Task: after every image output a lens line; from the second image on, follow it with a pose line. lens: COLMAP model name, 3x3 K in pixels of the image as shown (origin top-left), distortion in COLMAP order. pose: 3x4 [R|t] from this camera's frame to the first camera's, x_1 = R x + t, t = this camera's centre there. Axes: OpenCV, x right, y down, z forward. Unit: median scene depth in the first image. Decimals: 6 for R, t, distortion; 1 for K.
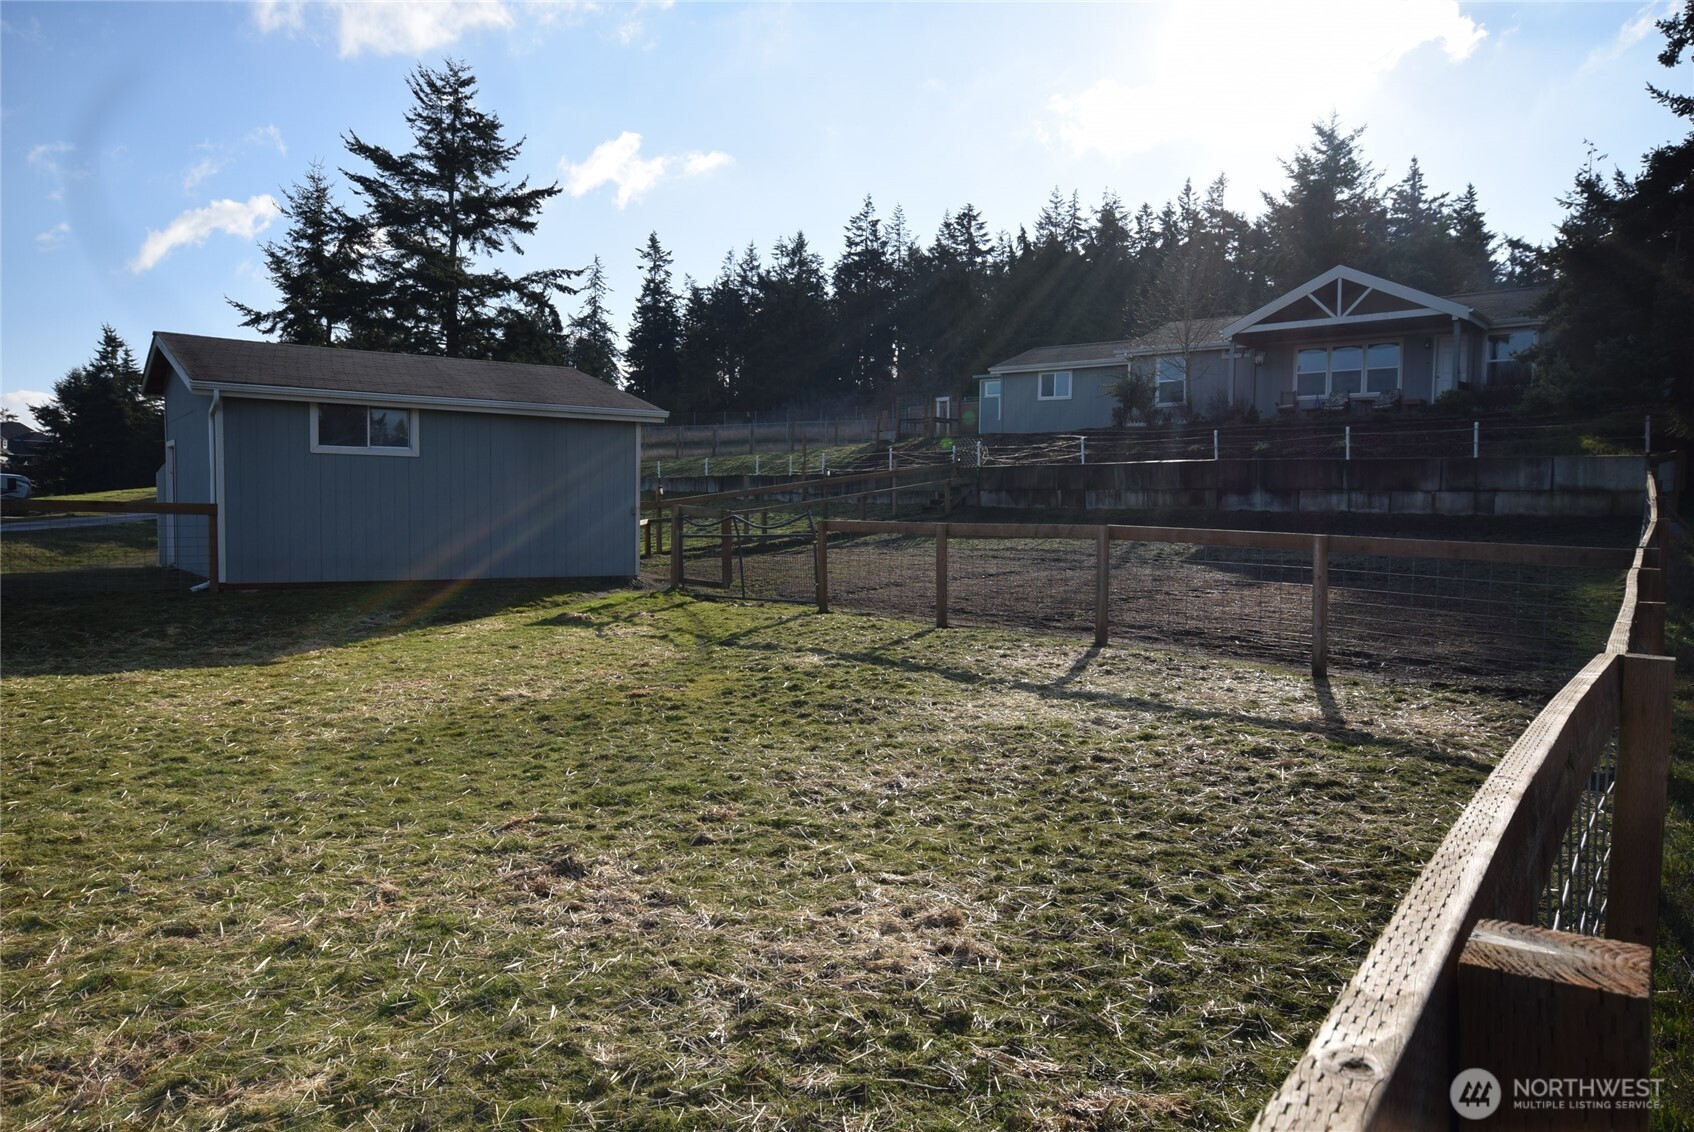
lens RADIAL K [[1216.4, 0, 841.9], [0, 1216.4, 565.9], [0, 0, 1]] dist [0.012705, 0.016920]
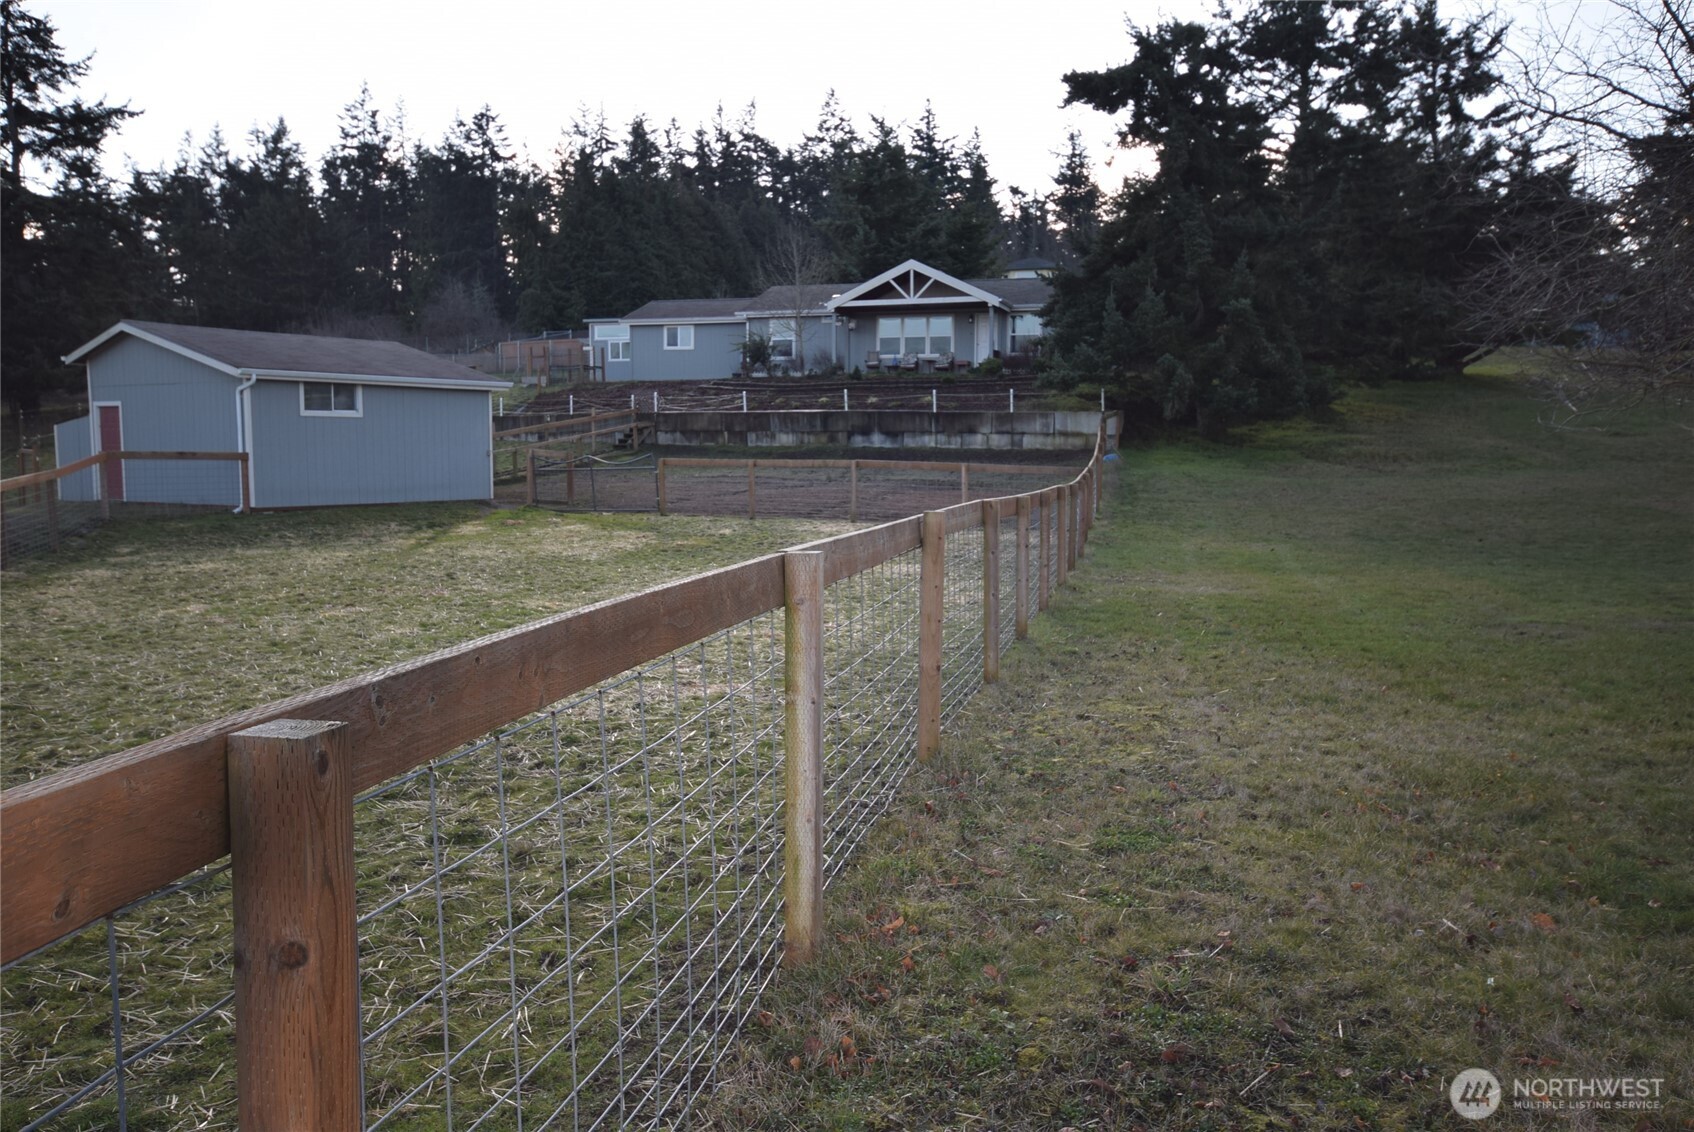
lens RADIAL K [[1394.0, 0, 847.8], [0, 1394.0, 567.6], [0, 0, 1]] dist [0.007628, 0.031191]
pose [[0.927489, -0.042247, 0.371455, -0.176711], [0.024816, 0.998360, 0.051586, 0.006323], [-0.373025, -0.038627, 0.927017, -0.296701]]
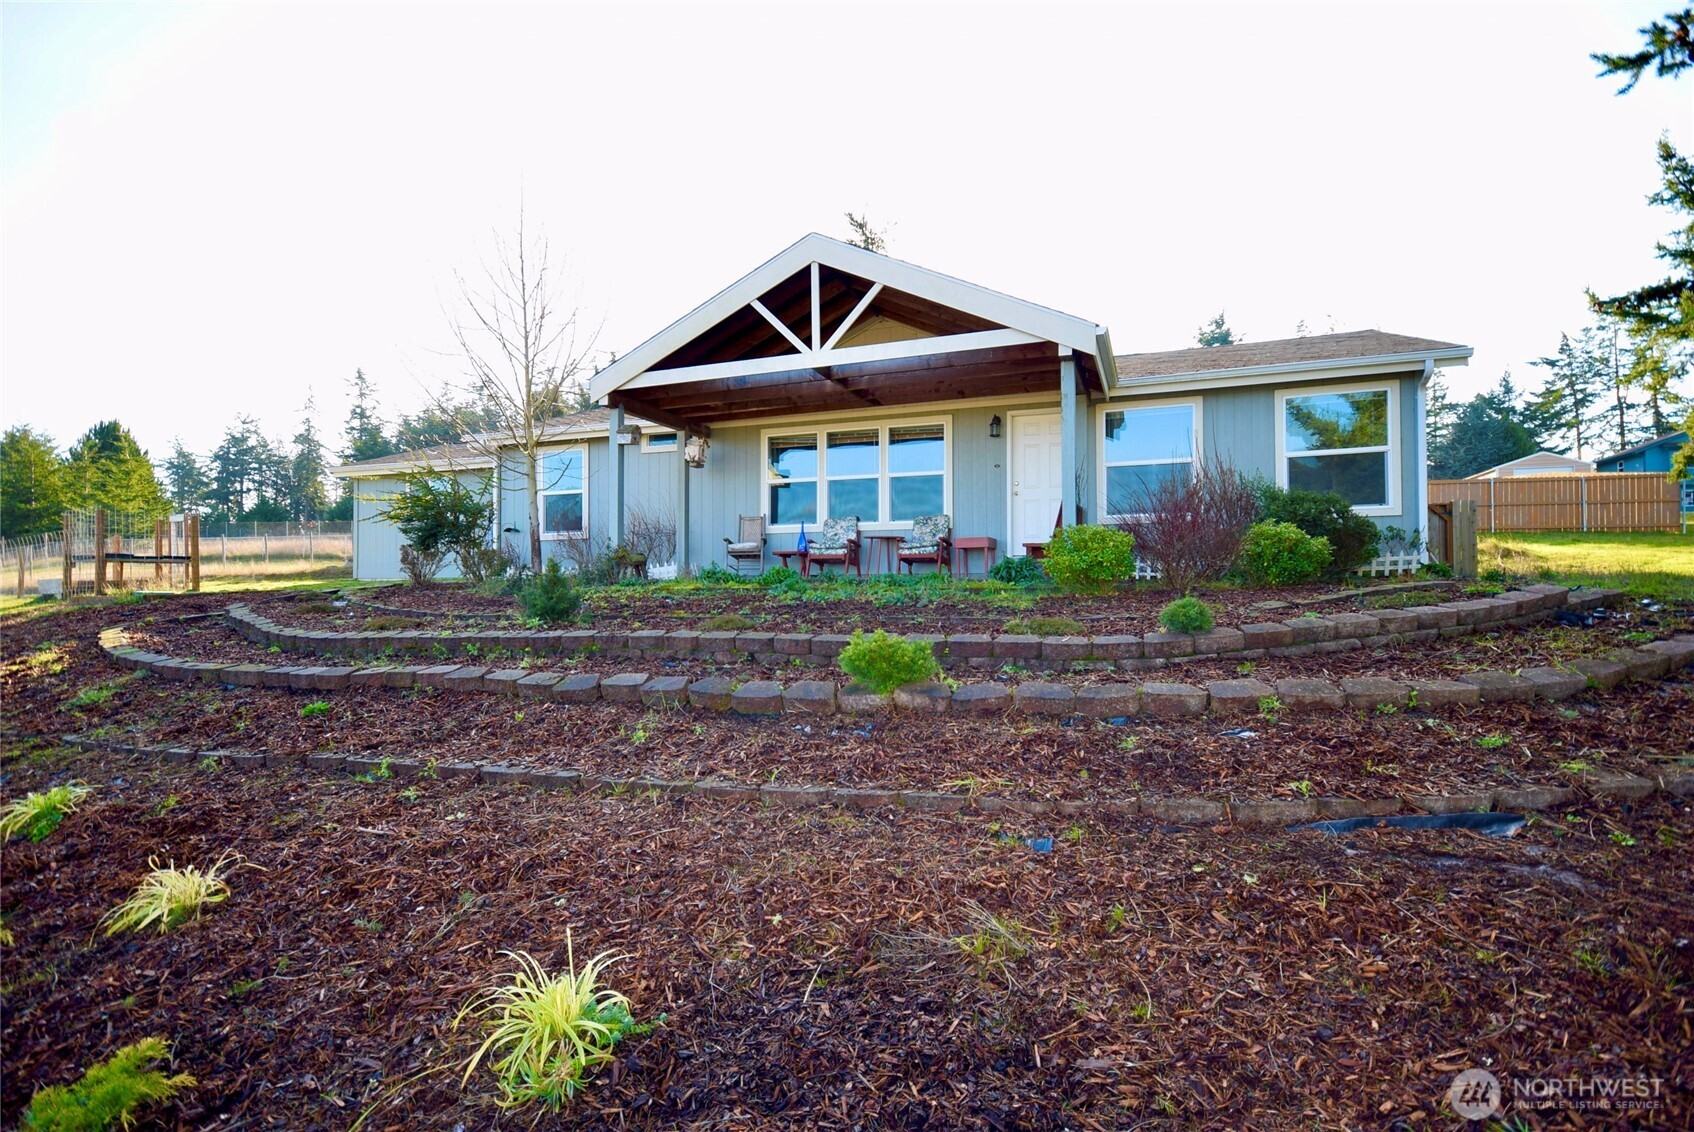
lens RADIAL K [[860.7, 0, 848.1], [0, 860.7, 572.5], [0, 0, 1]] dist [0.001248, 0.000144]
pose [[0.952755, -0.004874, 0.303699, 0.244187], [0.024738, 0.997795, -0.061595, -0.079548], [-0.302729, 0.066197, 0.950775, 0.533921]]
